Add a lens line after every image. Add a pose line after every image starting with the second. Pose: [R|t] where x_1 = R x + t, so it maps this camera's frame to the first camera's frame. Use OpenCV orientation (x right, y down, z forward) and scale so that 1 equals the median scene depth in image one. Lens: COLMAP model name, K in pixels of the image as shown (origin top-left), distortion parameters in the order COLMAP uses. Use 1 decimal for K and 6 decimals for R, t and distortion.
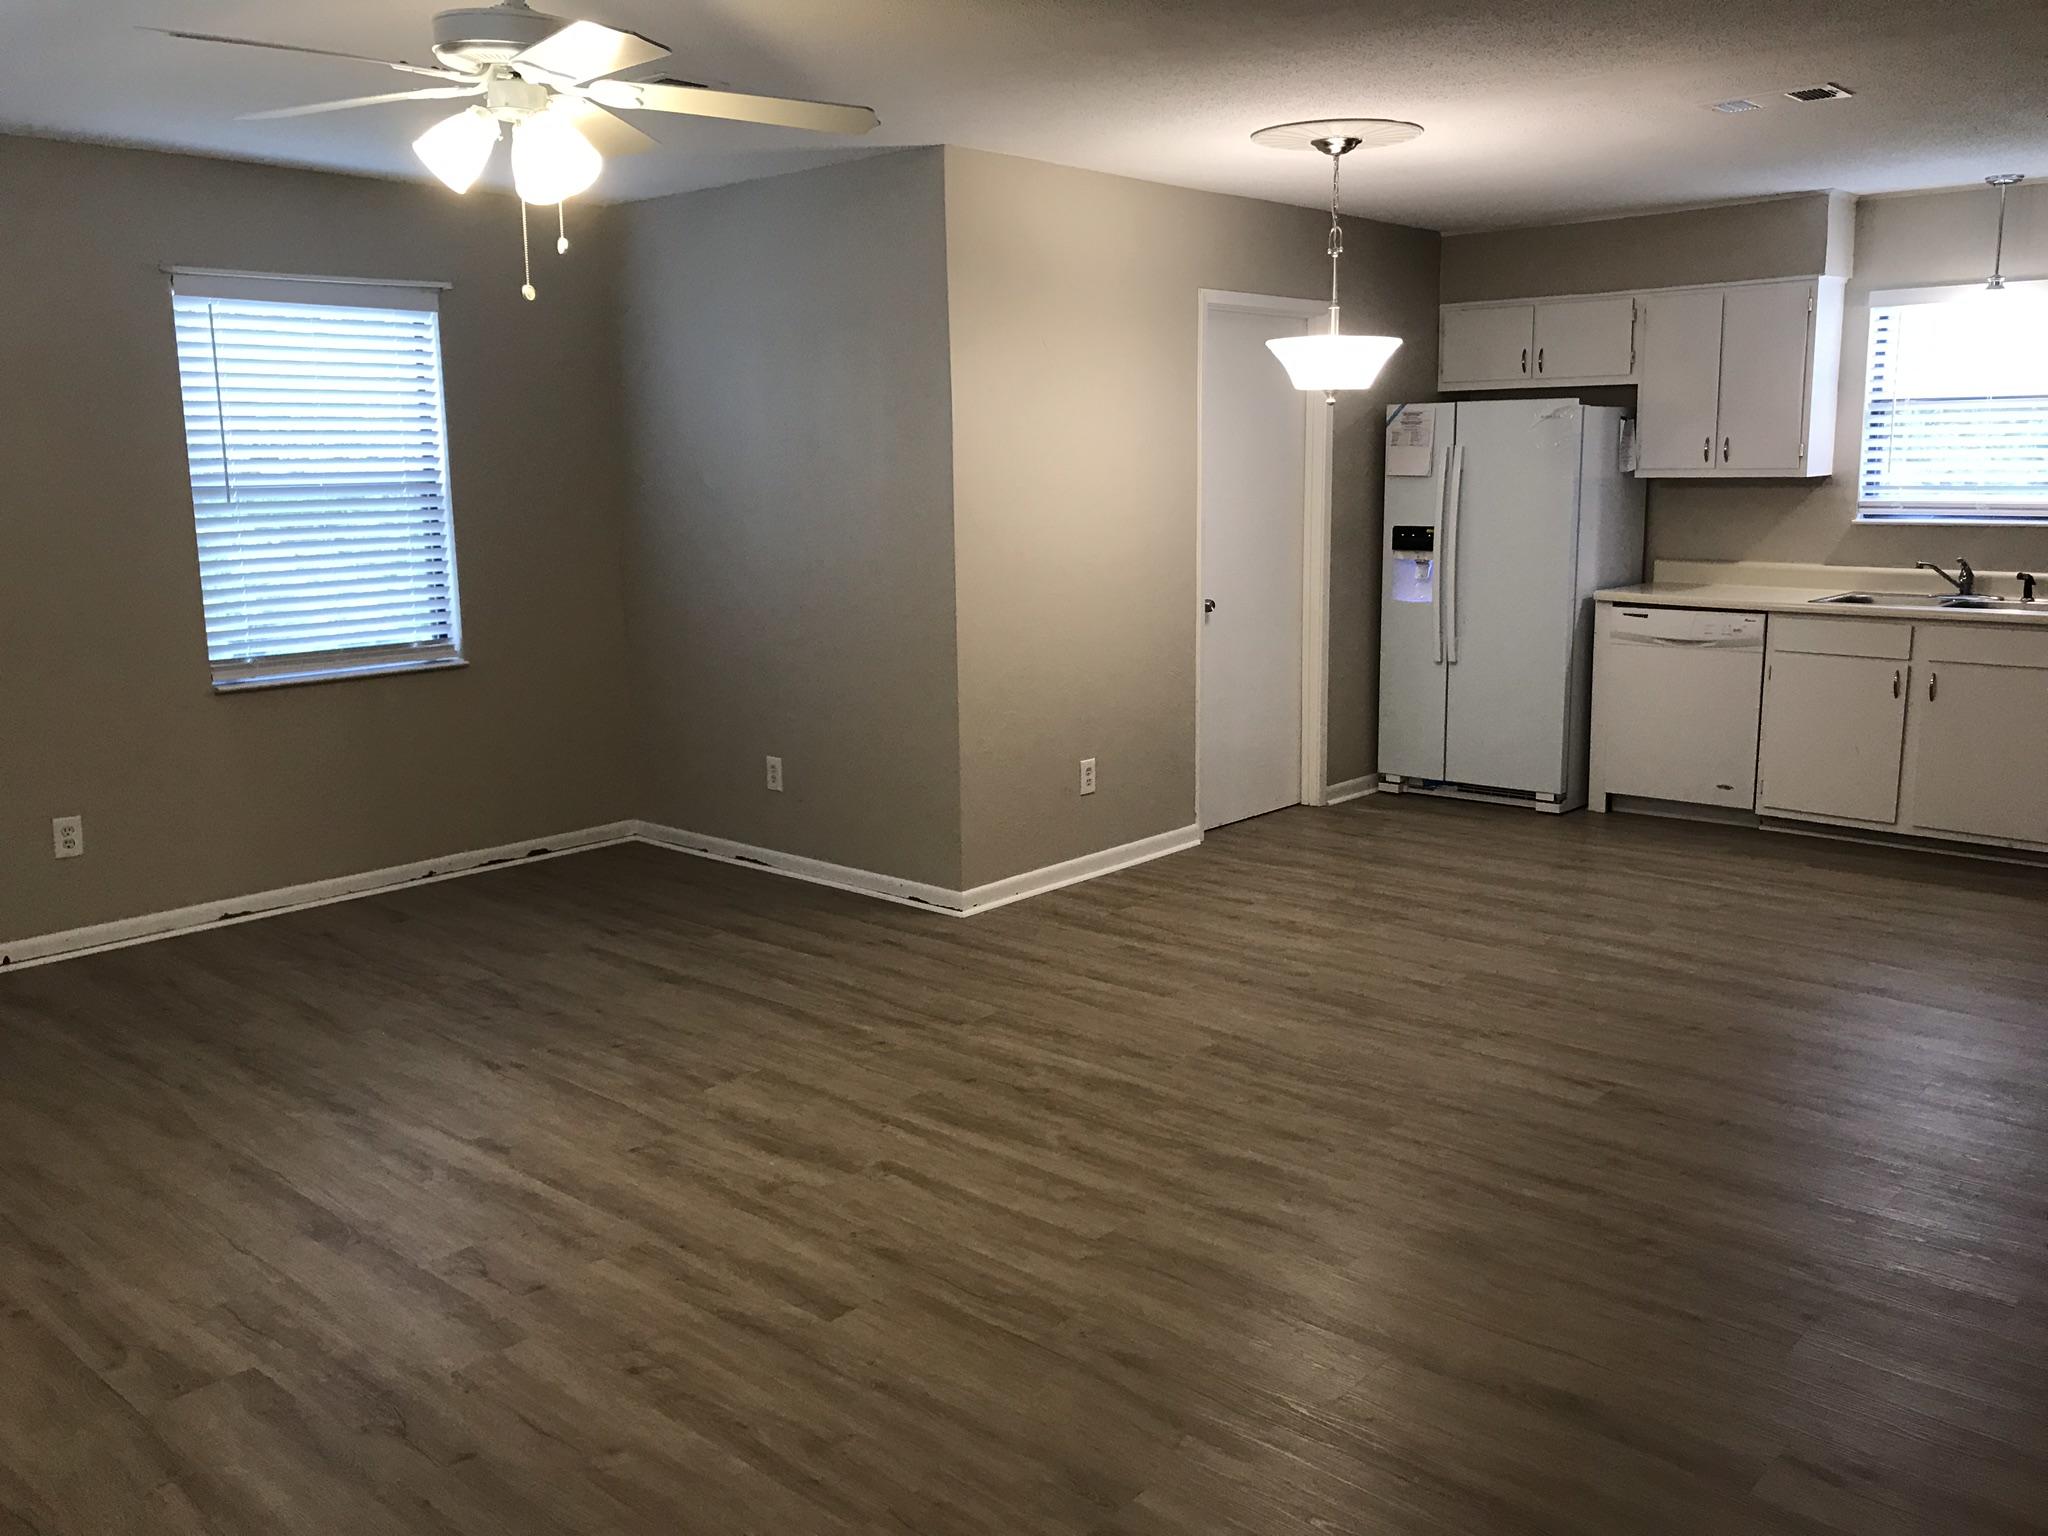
lens RADIAL K [[1678.3, 0, 1021.0], [0, 1678.3, 743.1], [0, 0, 1]] dist [0.046461, -0.065726]
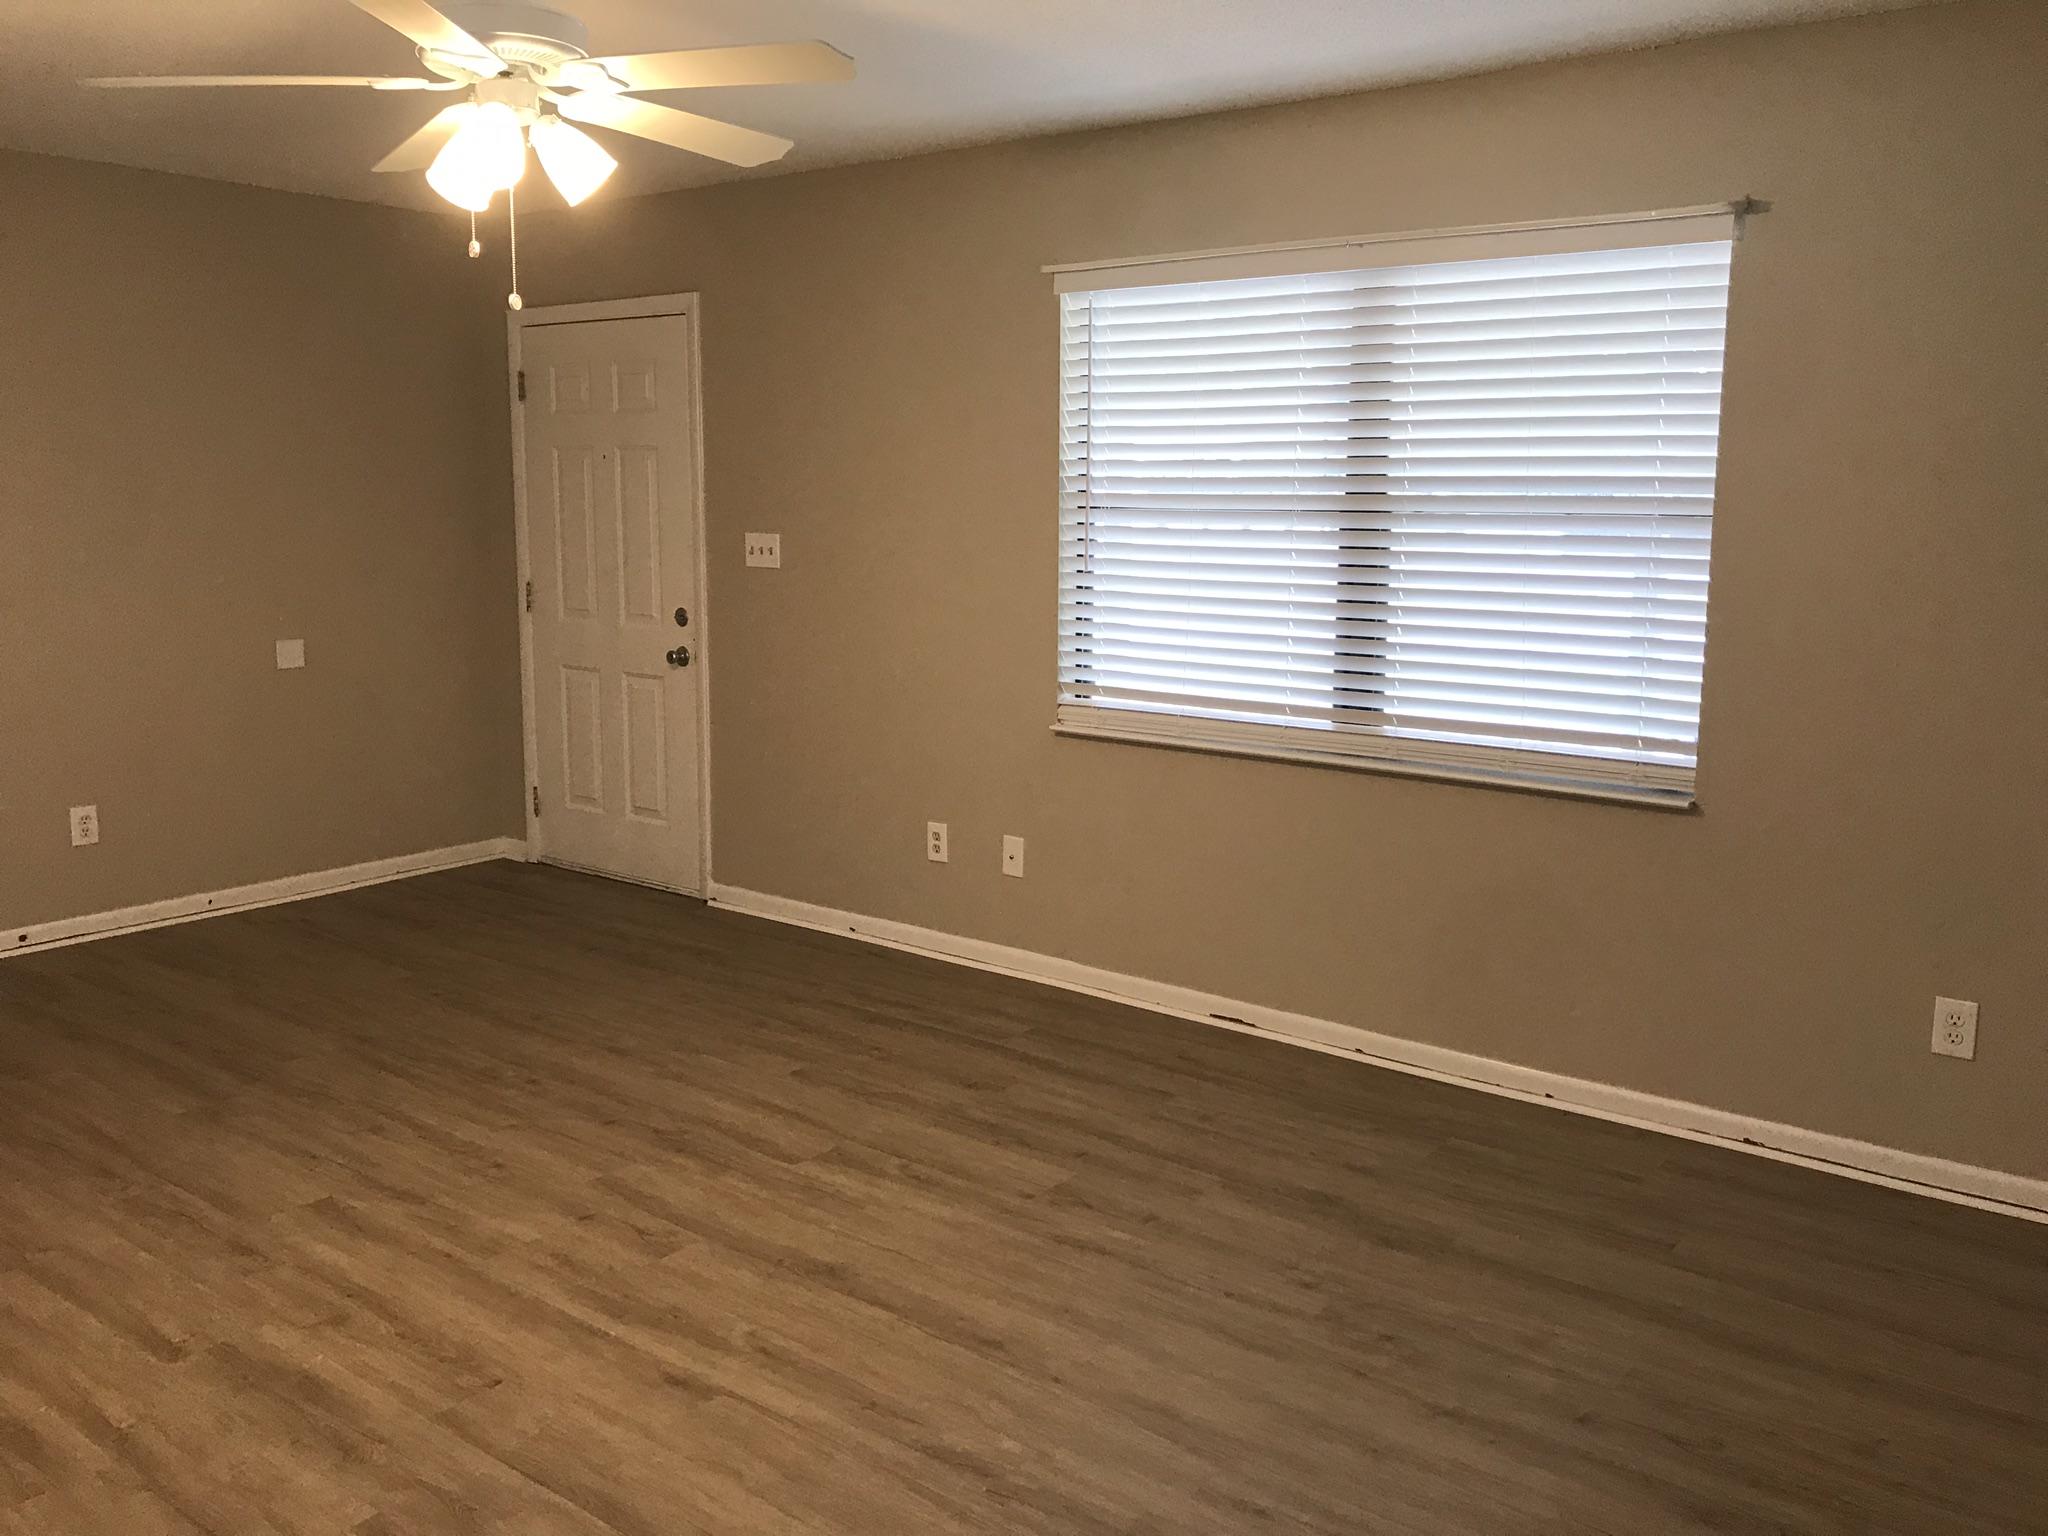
lens RADIAL K [[1678.3, 0, 1030.1], [0, 1678.3, 767.2], [0, 0, 1]] dist [0.046461, -0.065726]
pose [[-0.997095, 0.013475, -0.074963, -0.303779], [-0.011703, 0.945431, 0.325612, -0.197978], [0.075260, 0.325544, -0.942527, 1.202044]]
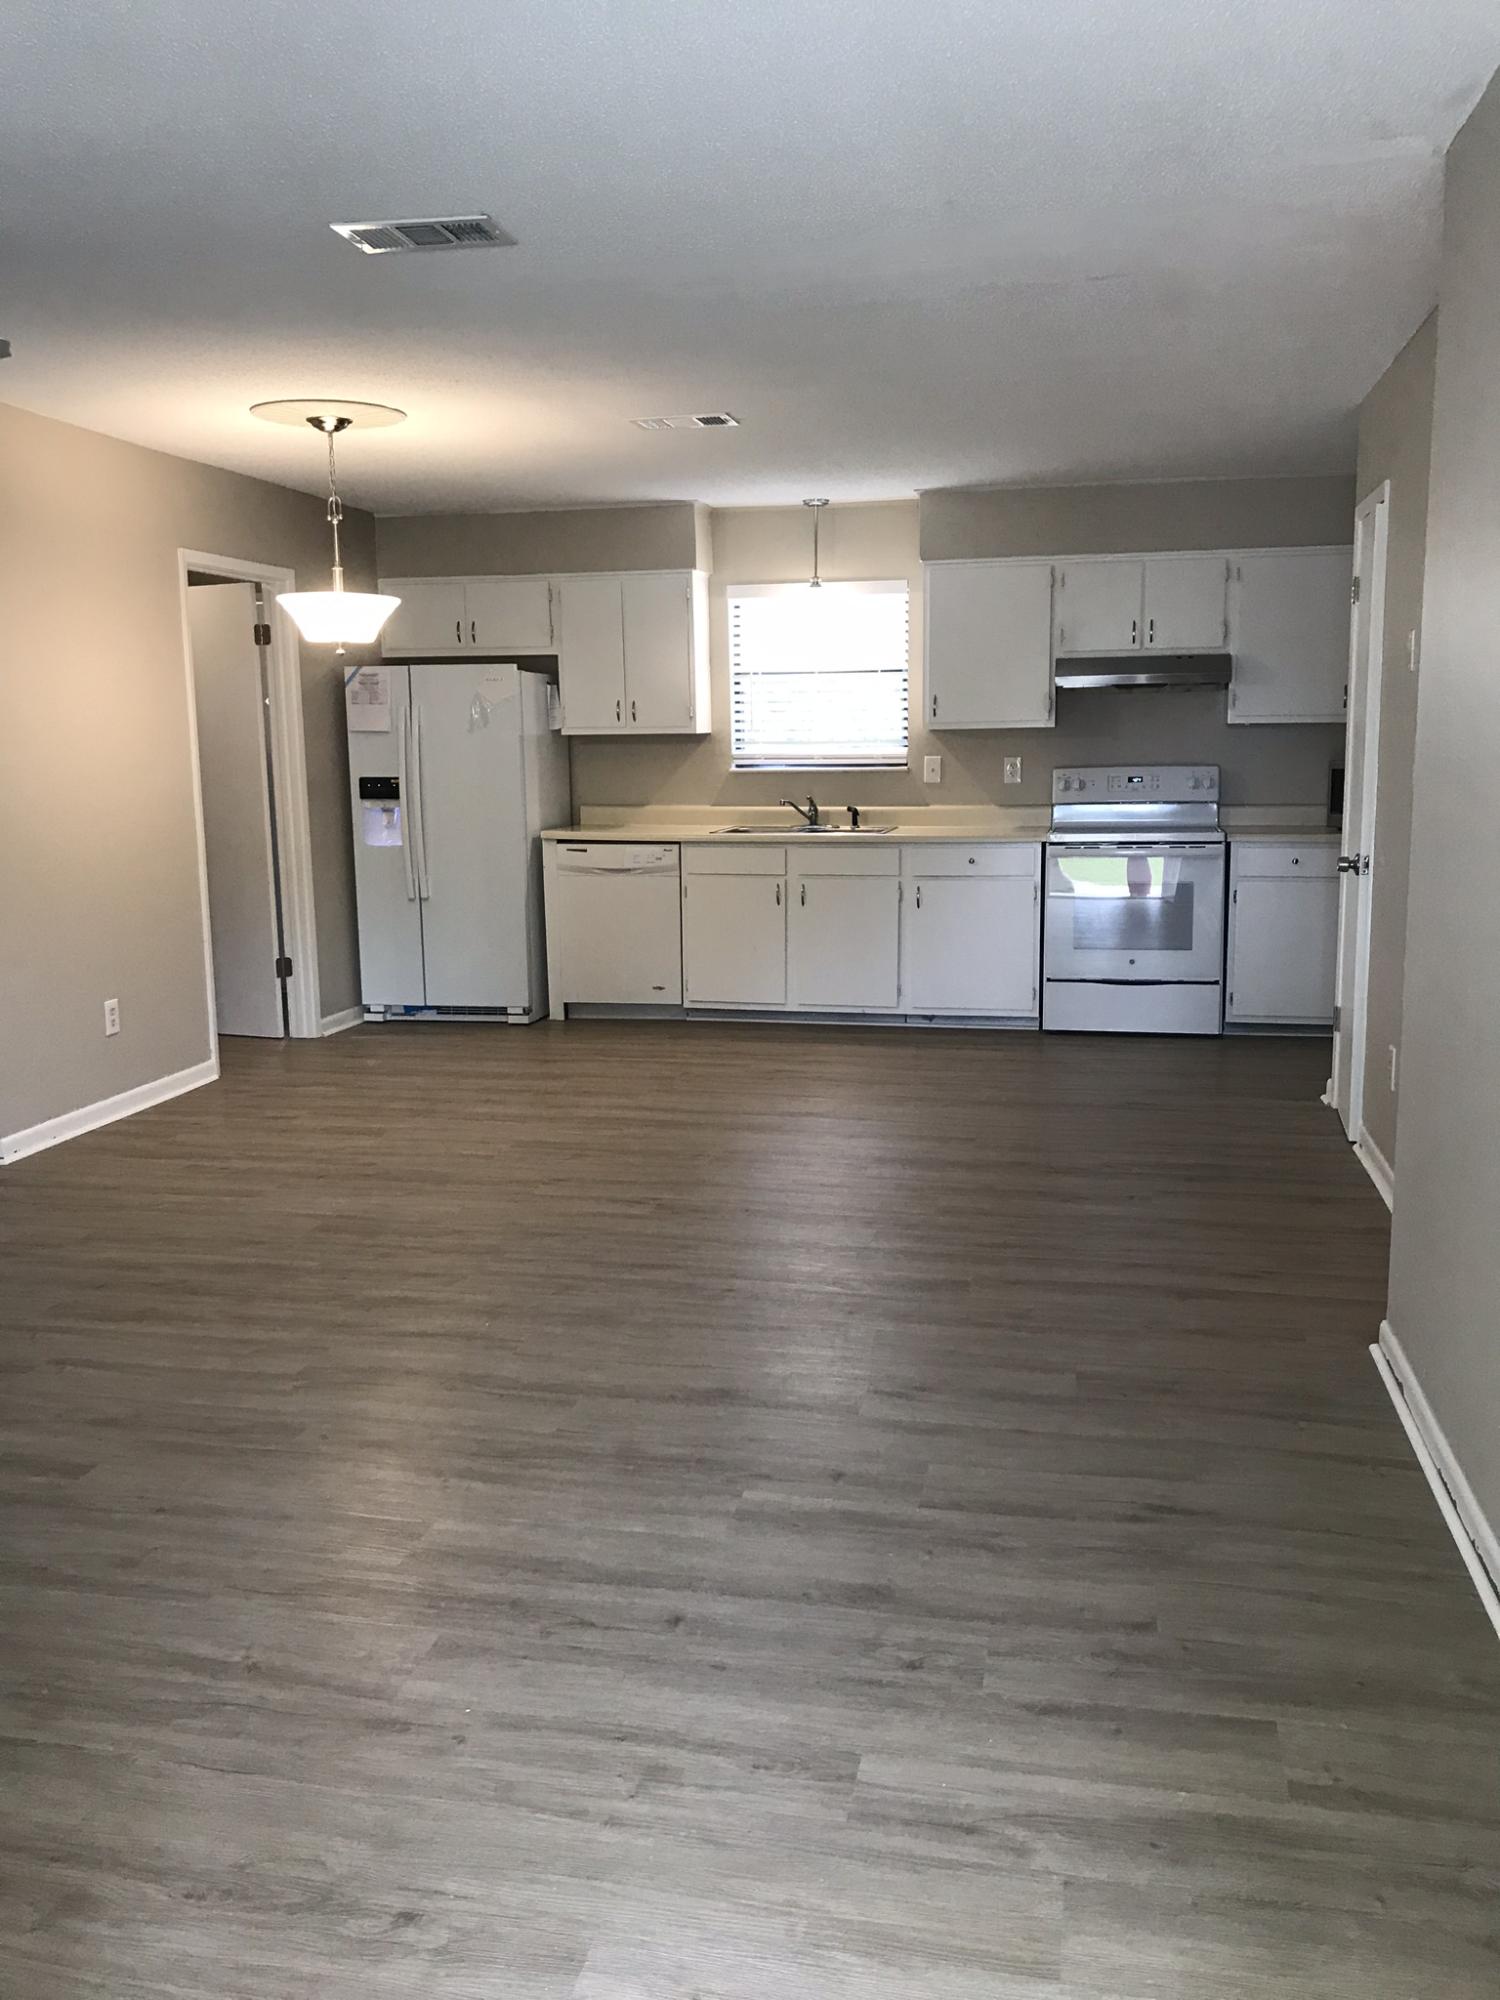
lens RADIAL K [[1638.9, 0, 747.1], [0, 1638.9, 997.3], [0, 0, 1]] dist [0.046461, -0.065726]
pose [[0.867888, -0.075048, 0.491058, -0.137232], [0.082987, 0.996535, 0.005630, 0.040634], [-0.489779, 0.035865, 0.871108, -0.071259]]
